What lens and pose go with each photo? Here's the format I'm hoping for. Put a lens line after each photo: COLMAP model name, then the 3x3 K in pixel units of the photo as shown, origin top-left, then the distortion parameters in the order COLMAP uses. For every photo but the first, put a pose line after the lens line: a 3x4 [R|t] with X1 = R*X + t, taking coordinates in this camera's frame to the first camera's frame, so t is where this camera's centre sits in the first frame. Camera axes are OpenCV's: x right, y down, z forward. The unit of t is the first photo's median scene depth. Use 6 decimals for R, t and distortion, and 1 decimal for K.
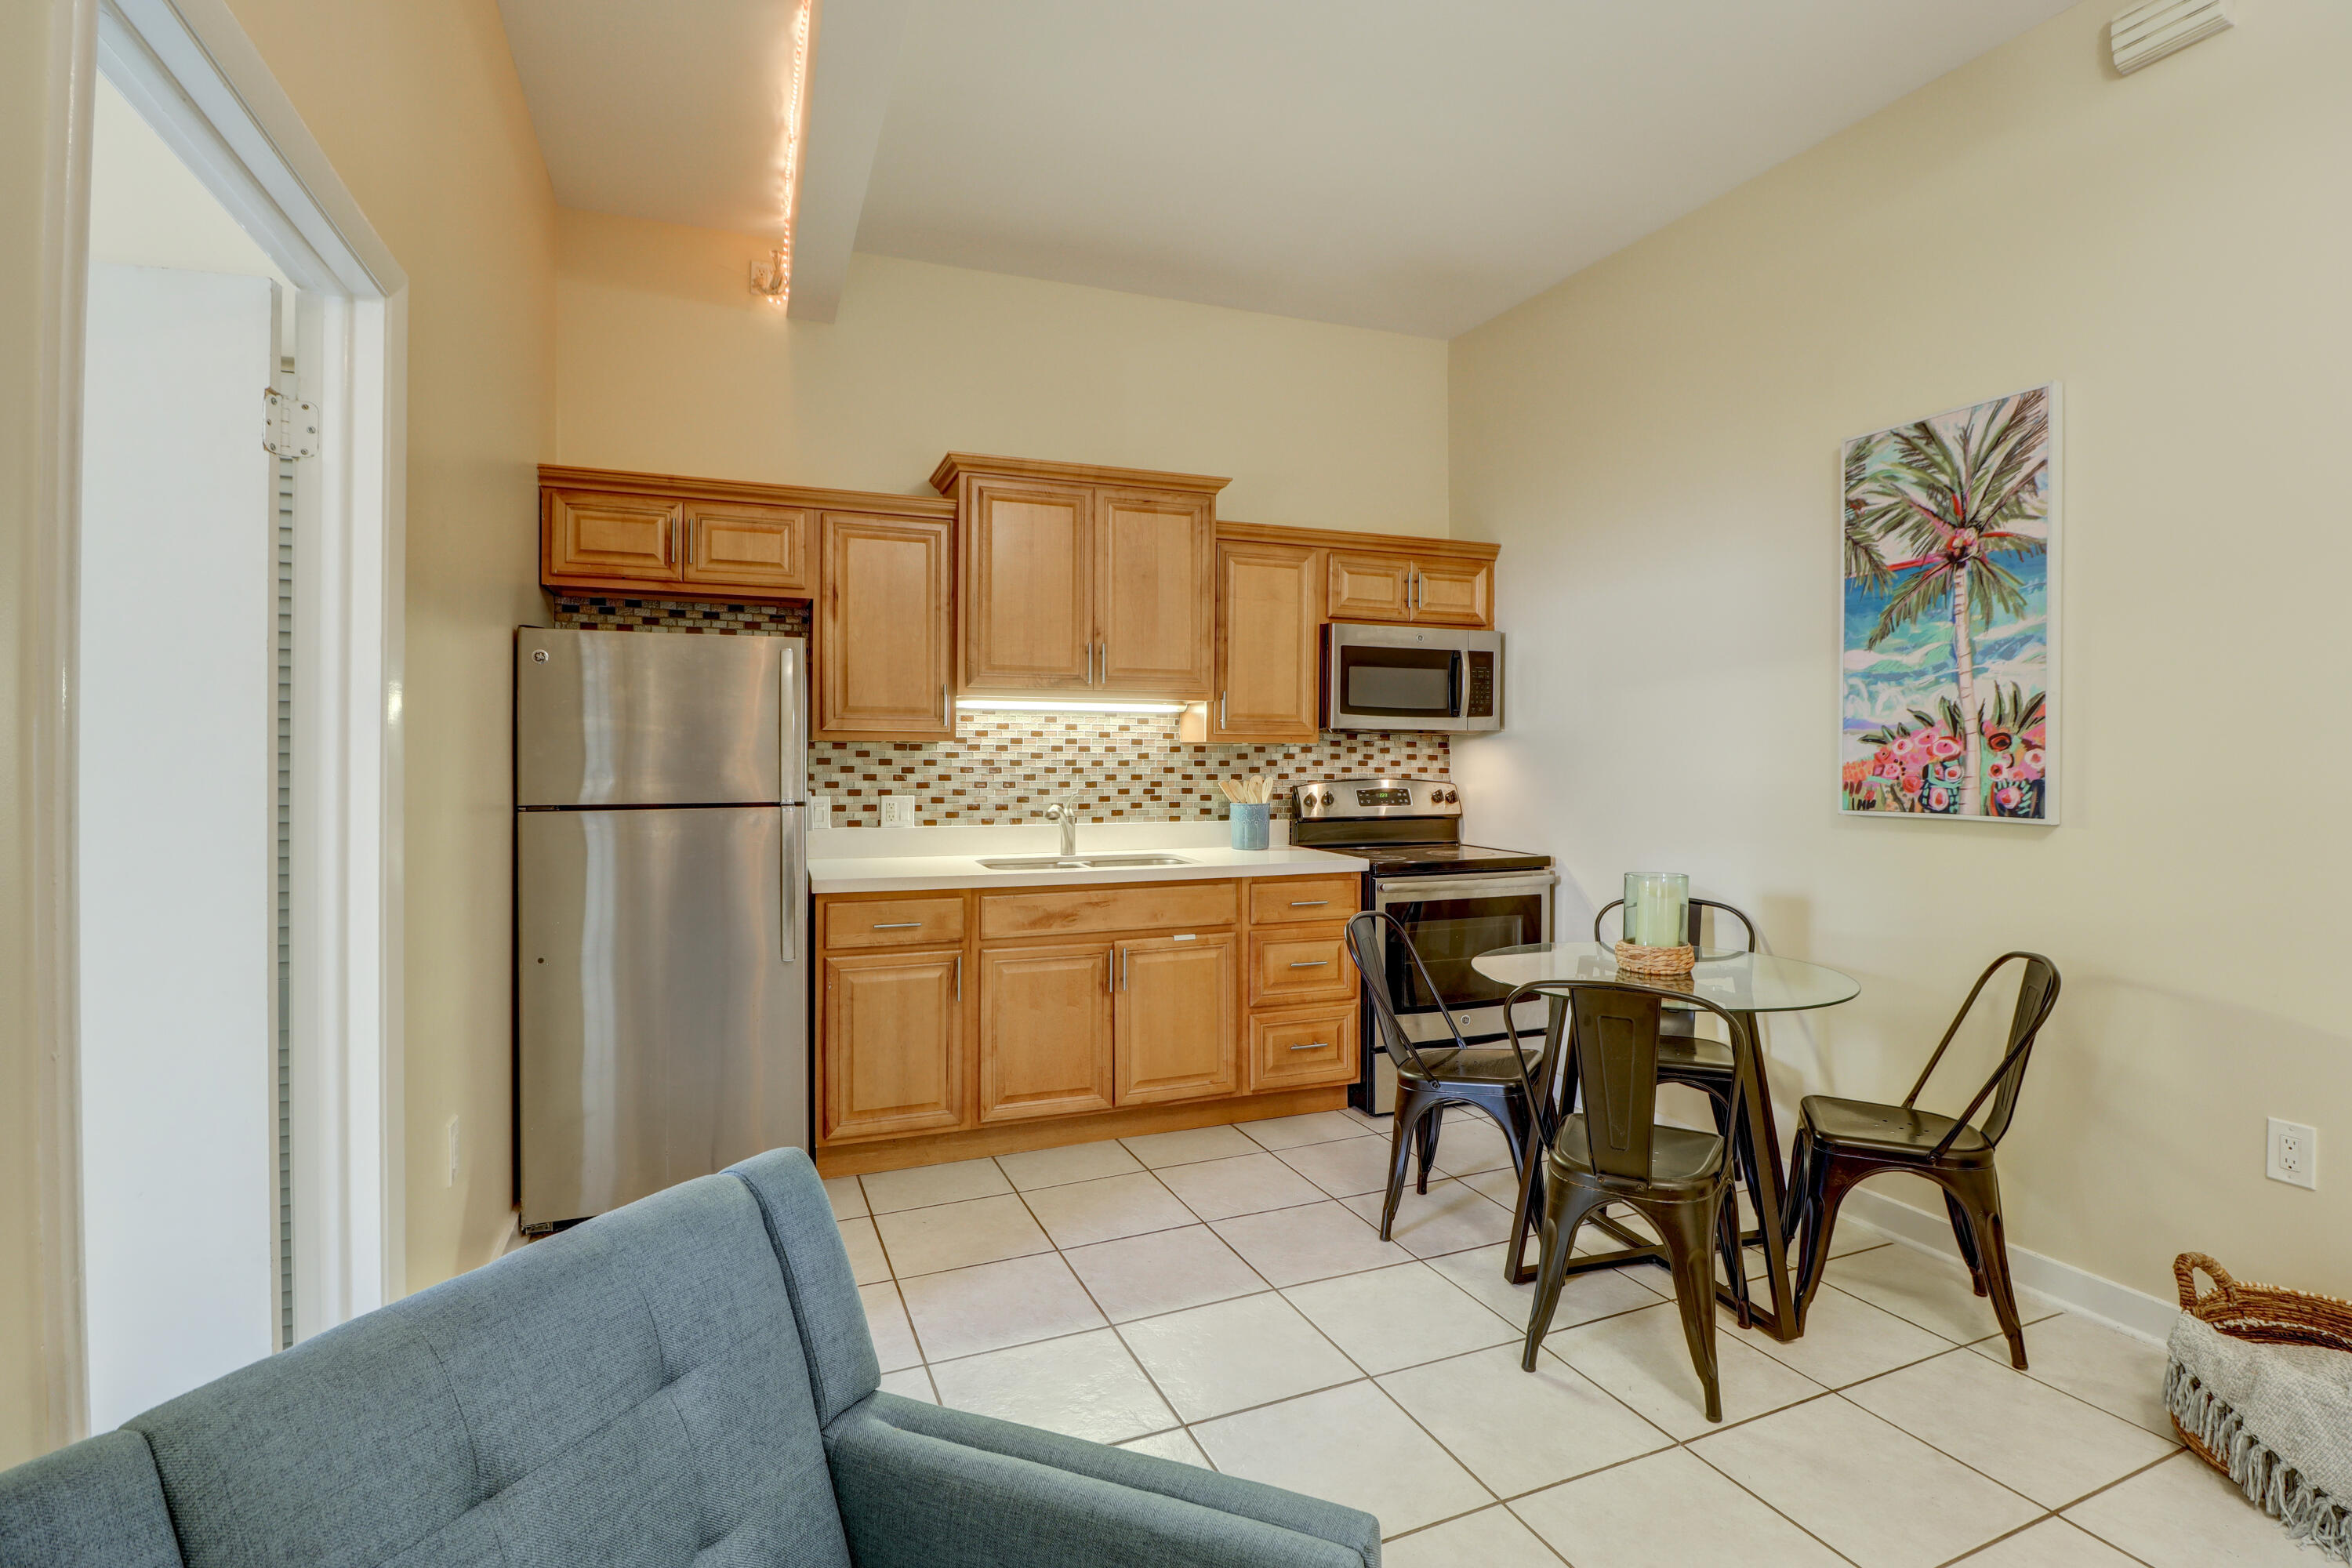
lens RADIAL K [[1100.0, 0, 1169.6], [0, 1100.0, 751.4], [0, 0, 1]] dist [-0.000244, -0.012494]
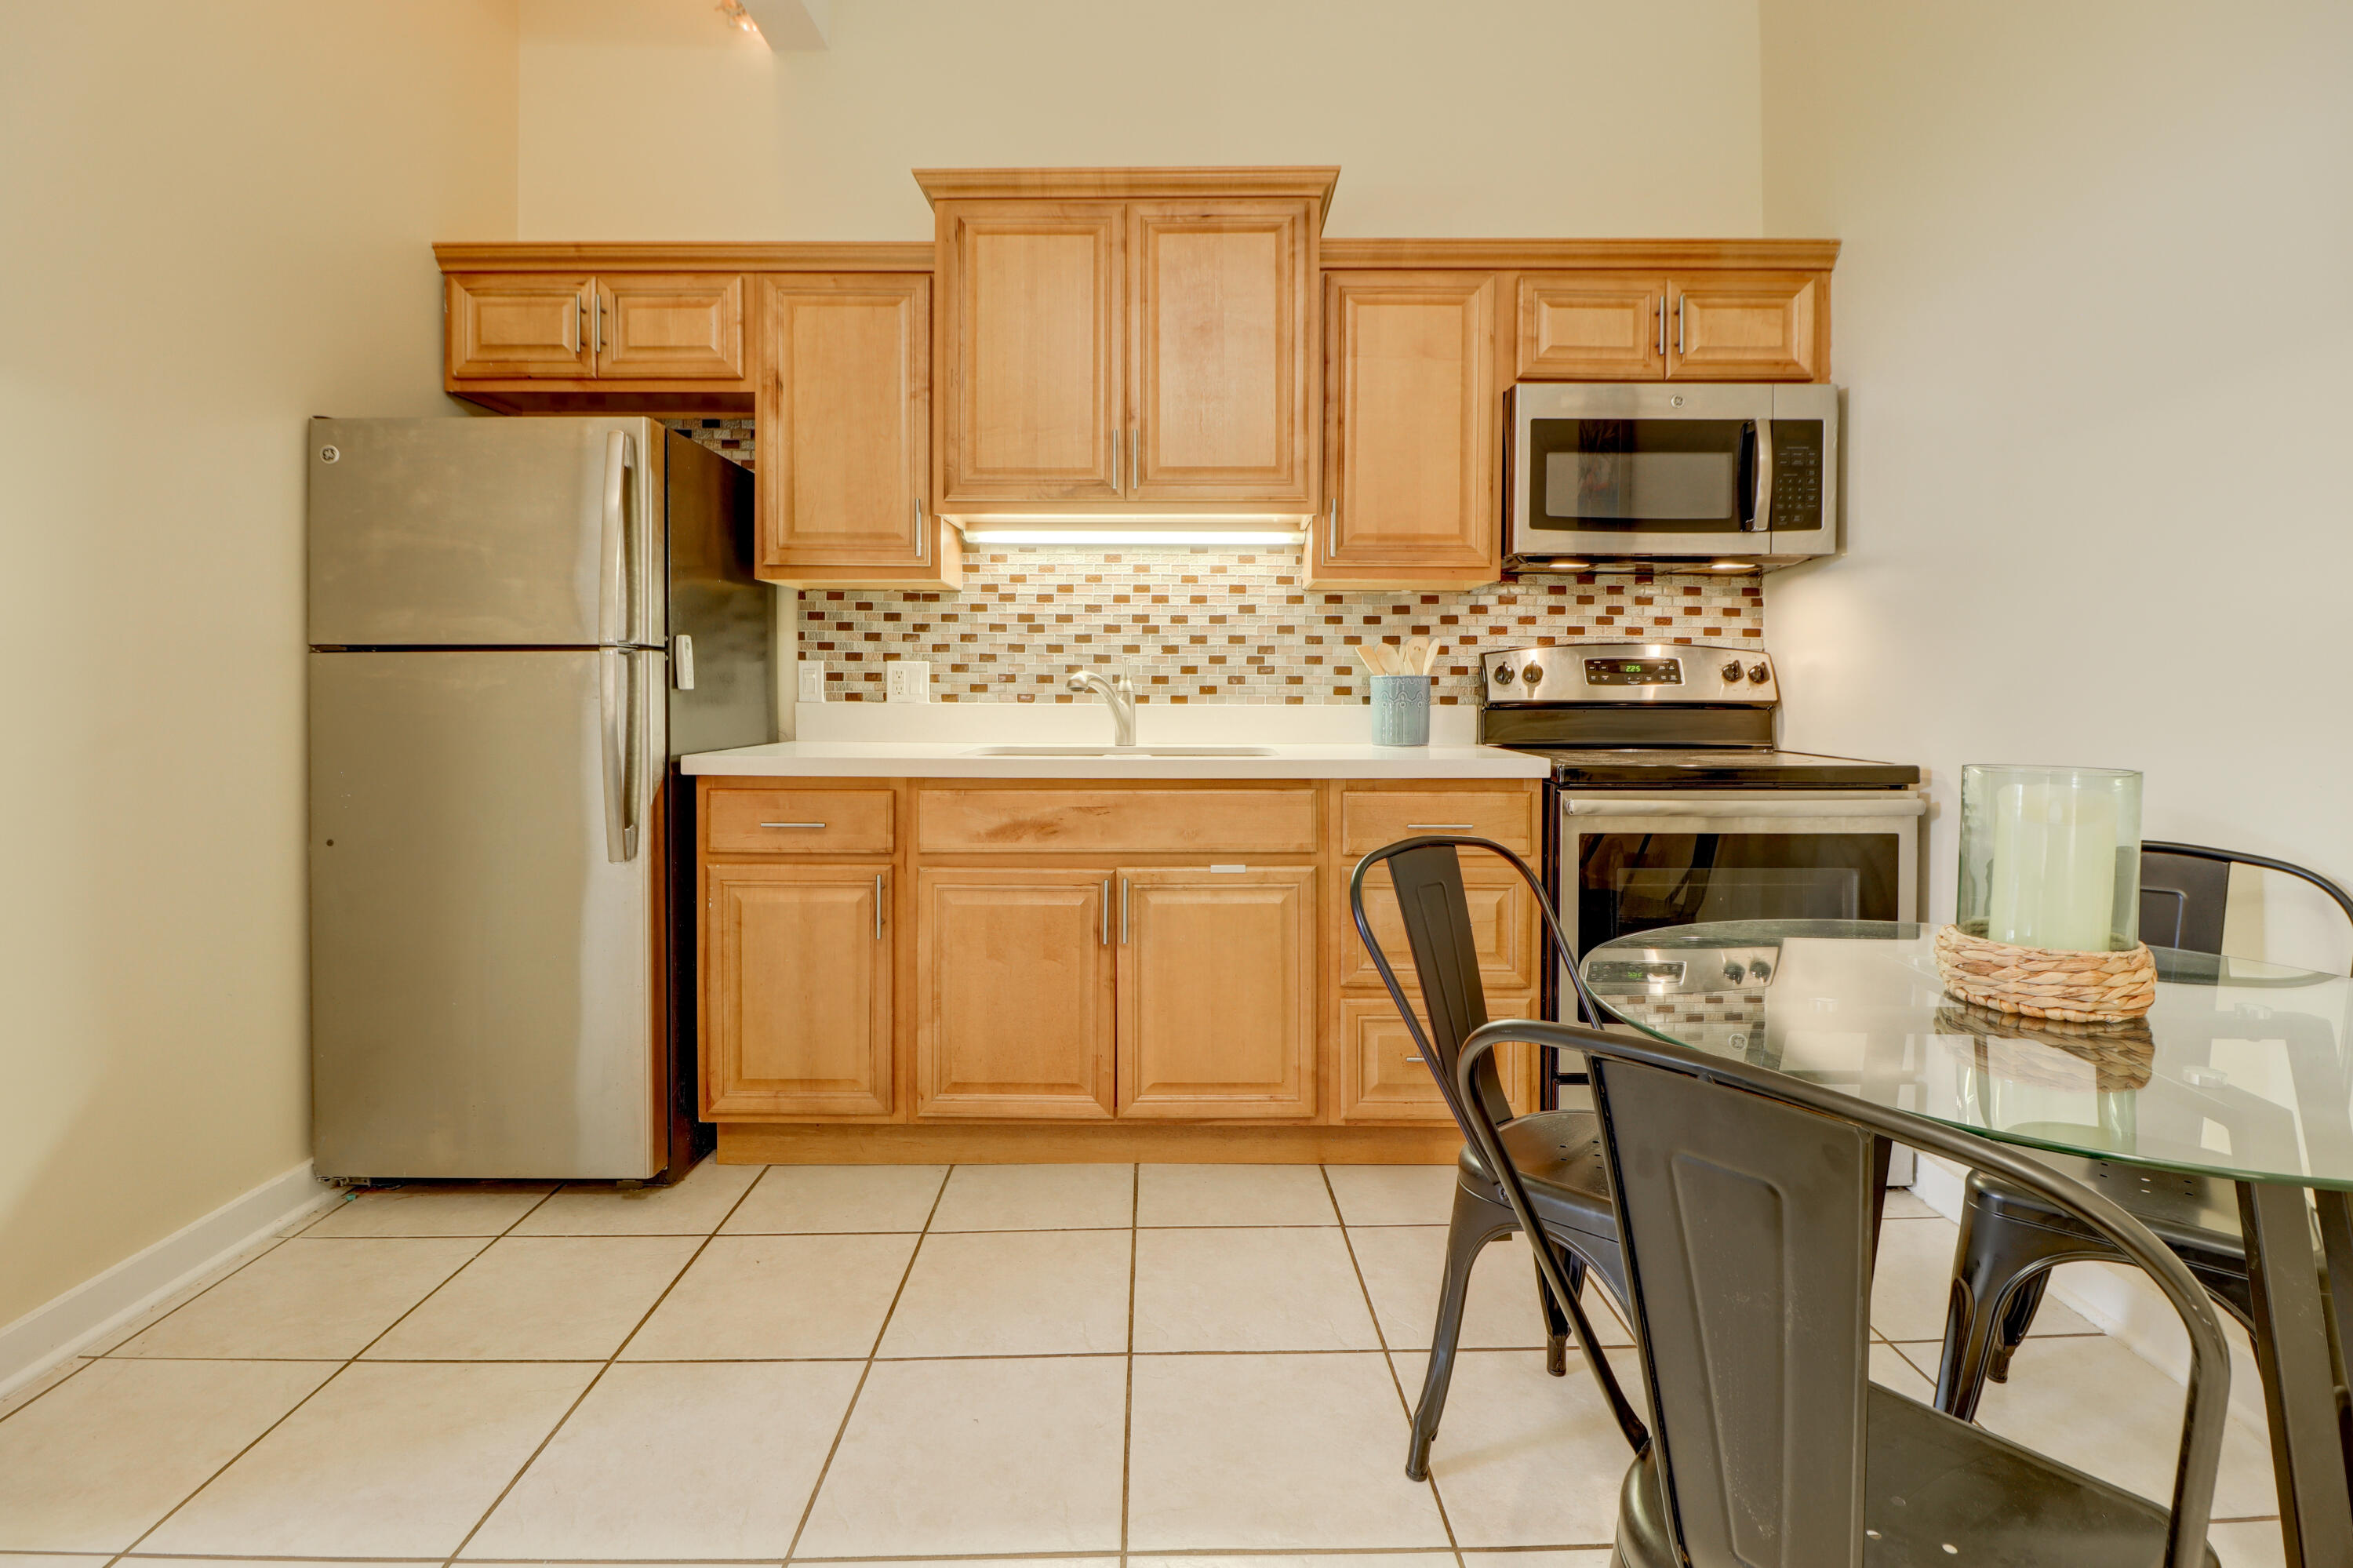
lens RADIAL K [[1102.1, 0, 1190.0], [0, 1102.1, 695.1], [0, 0, 1]] dist [0.000182, -0.015215]
pose [[0.933838, 0.004606, -0.357667, 0.247092], [-0.002595, 0.999978, 0.006104, 0.070024], [0.357688, -0.004772, 0.933829, 0.431230]]
